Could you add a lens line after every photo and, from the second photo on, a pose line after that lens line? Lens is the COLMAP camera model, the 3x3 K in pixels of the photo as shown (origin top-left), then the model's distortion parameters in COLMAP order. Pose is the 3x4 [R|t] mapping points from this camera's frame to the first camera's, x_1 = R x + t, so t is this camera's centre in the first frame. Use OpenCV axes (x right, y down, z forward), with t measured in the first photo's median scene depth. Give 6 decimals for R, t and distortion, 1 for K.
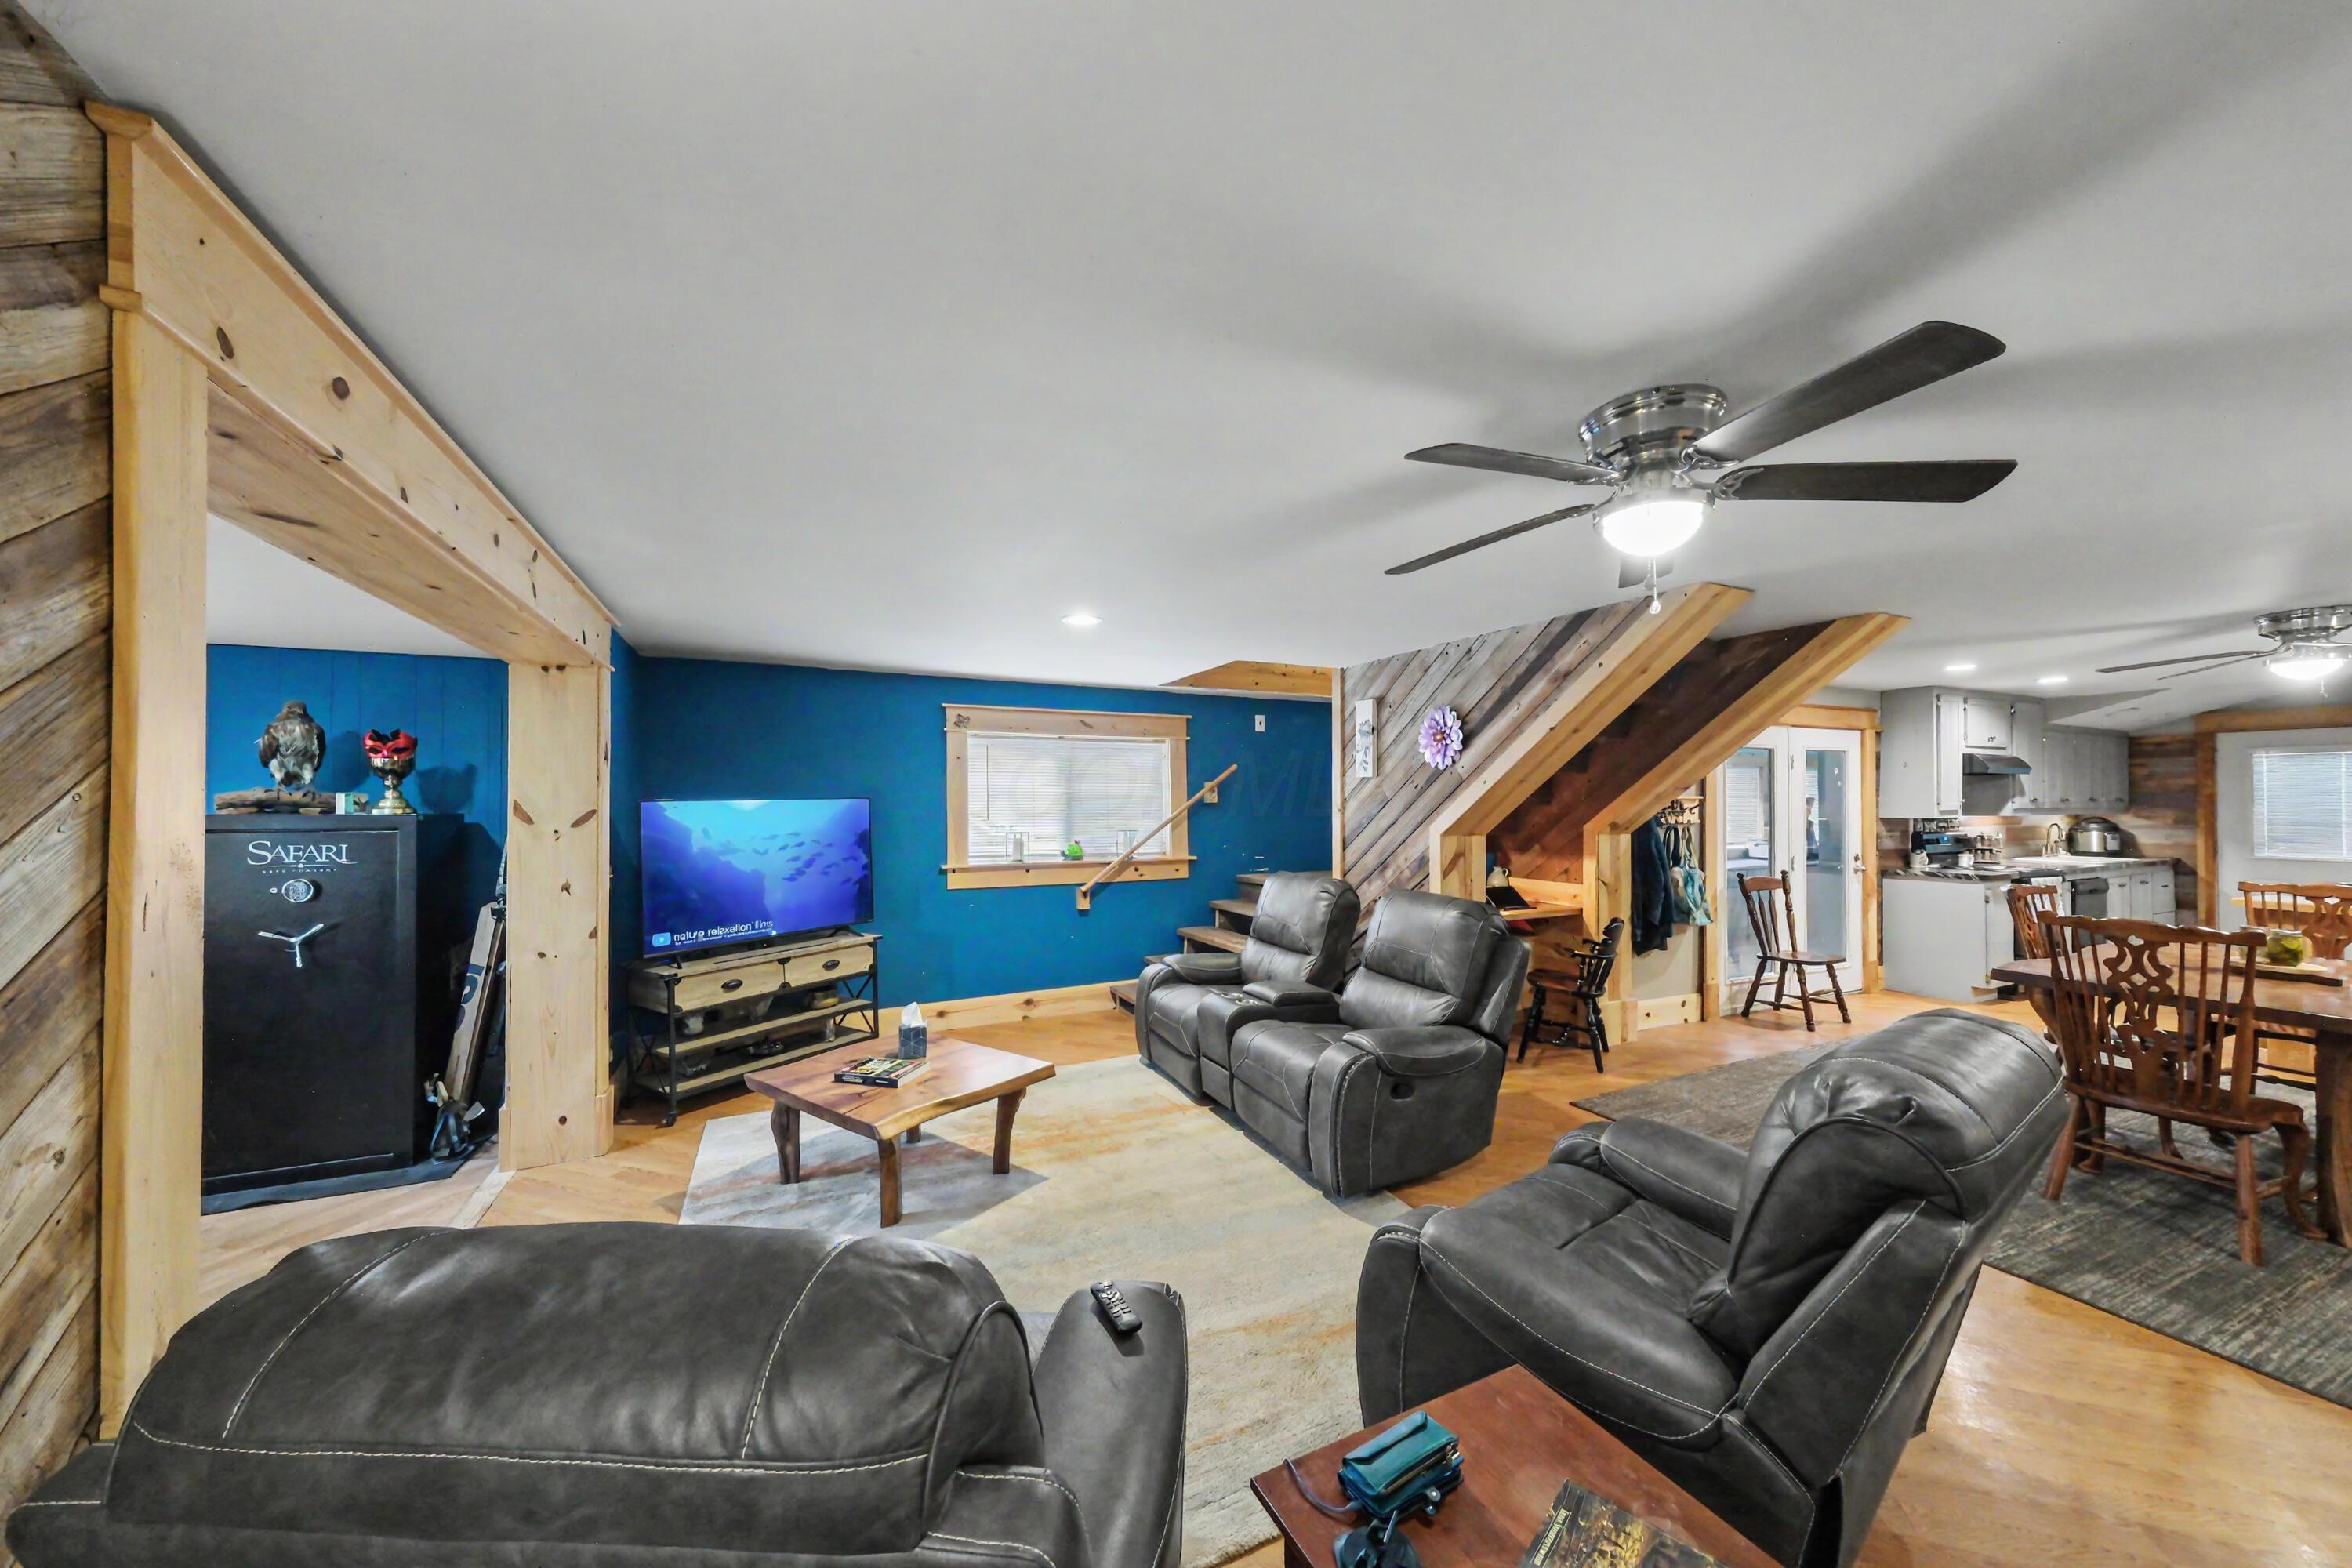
lens RADIAL K [[810.9, 0, 1155.7], [0, 810.9, 803.4], [0, 0, 1]] dist [0.001427, 0.000990]
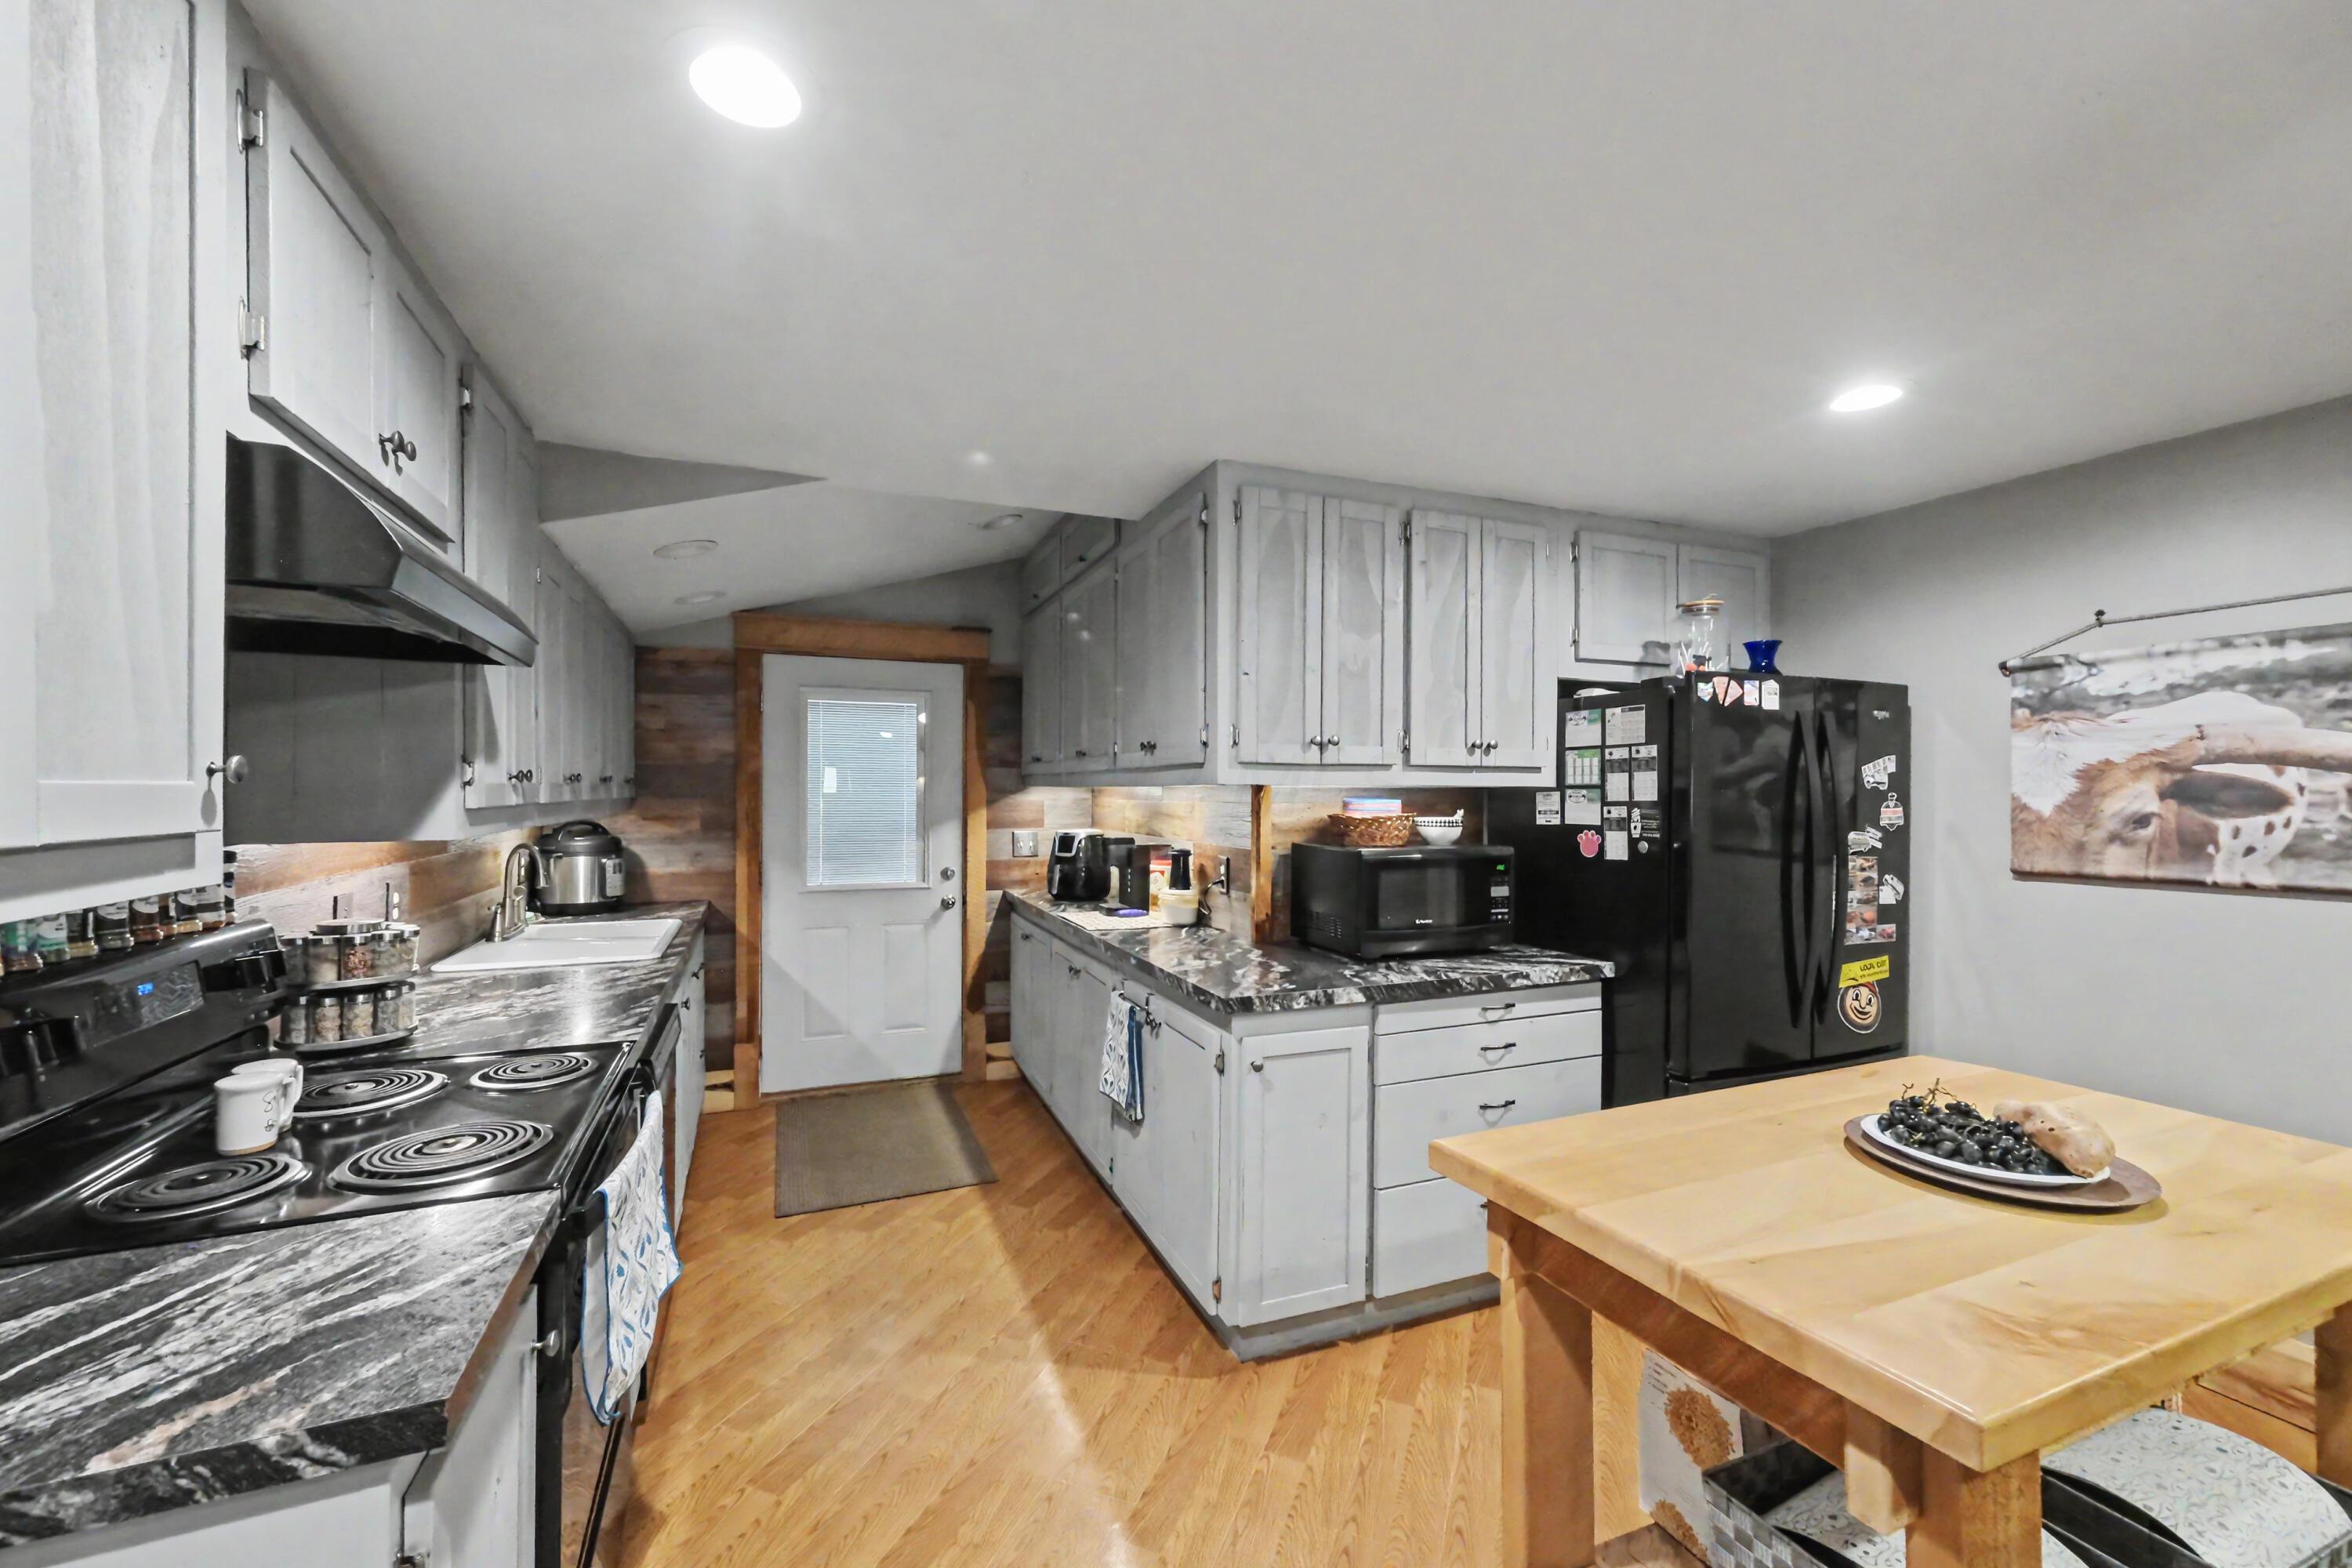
lens RADIAL K [[935.6, 0, 1177.8], [0, 935.6, 801.0], [0, 0, 1]] dist [0.000562, 0.000640]
pose [[0.045552, -0.008330, 0.998927, 0.717907], [-0.008320, 0.999927, 0.008718, -0.000324], [-0.998927, -0.008708, 0.045479, 0.705730]]
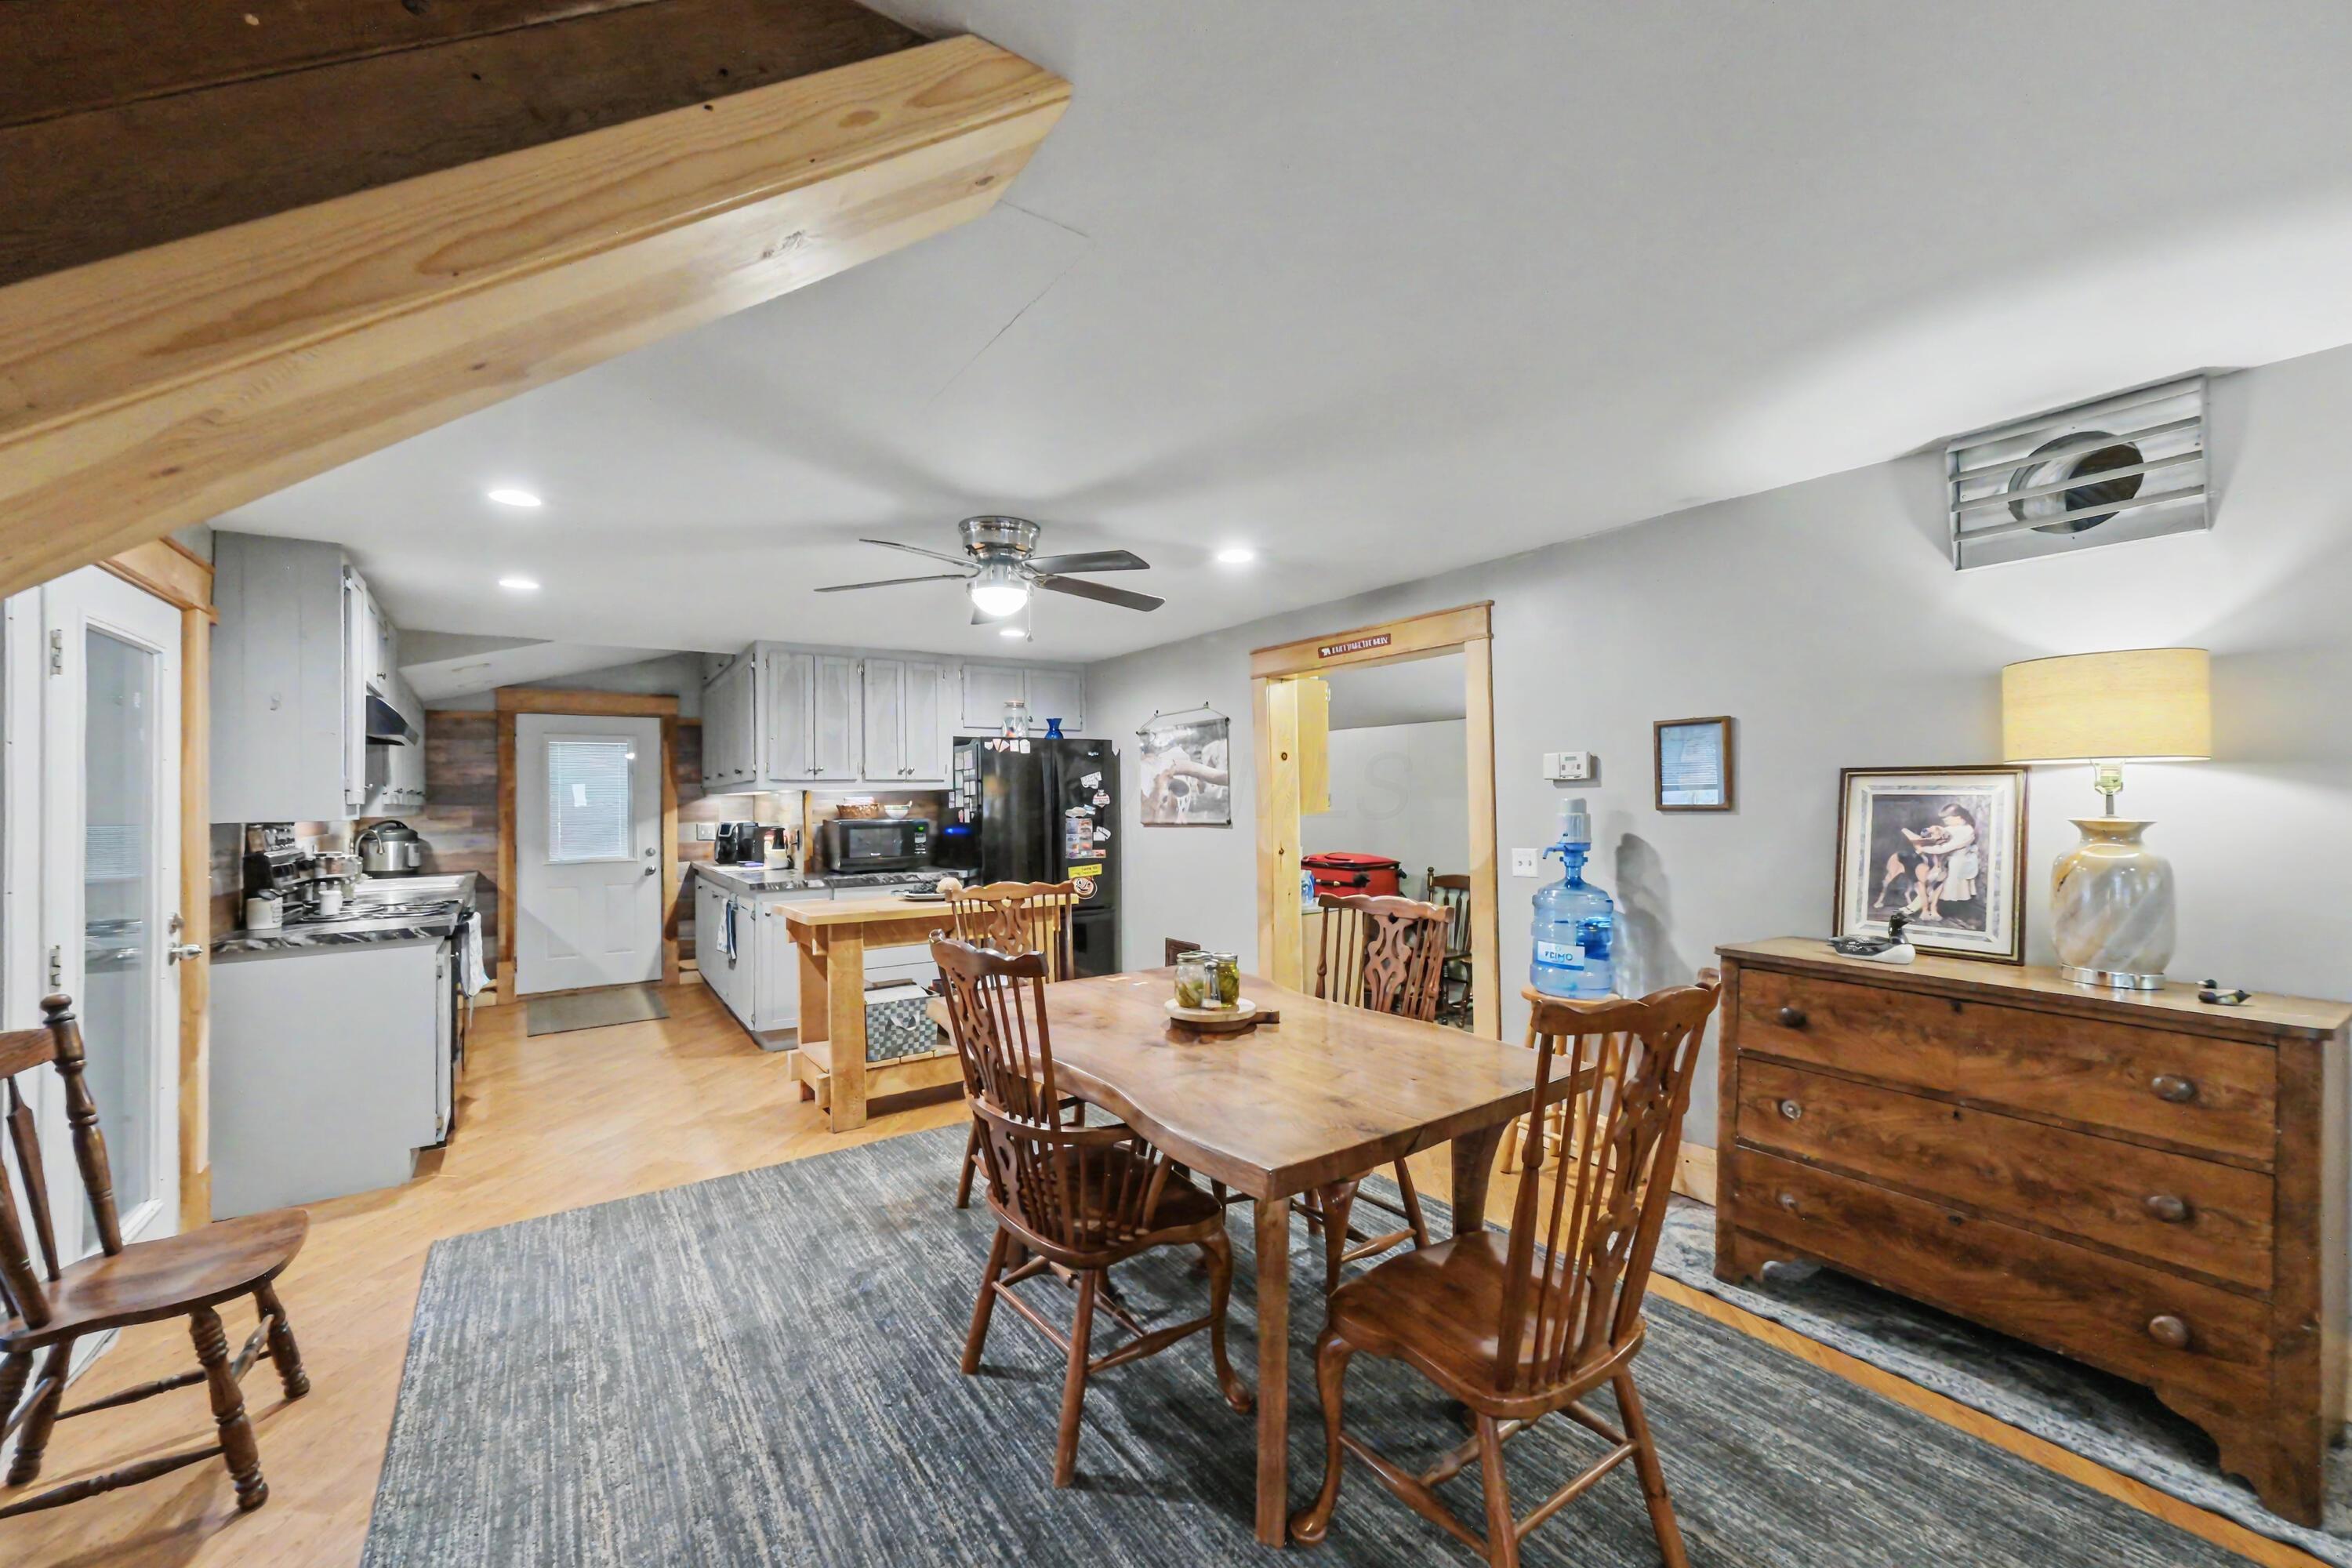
lens RADIAL K [[935.6, 0, 1184.9], [0, 935.6, 789.6], [0, 0, 1]] dist [0.000562, 0.000640]
pose [[-0.165524, 0.015633, 0.986082, 0.273279], [0.010842, 0.999843, -0.014031, 0.009905], [-0.986146, 0.008369, -0.165668, 0.495643]]
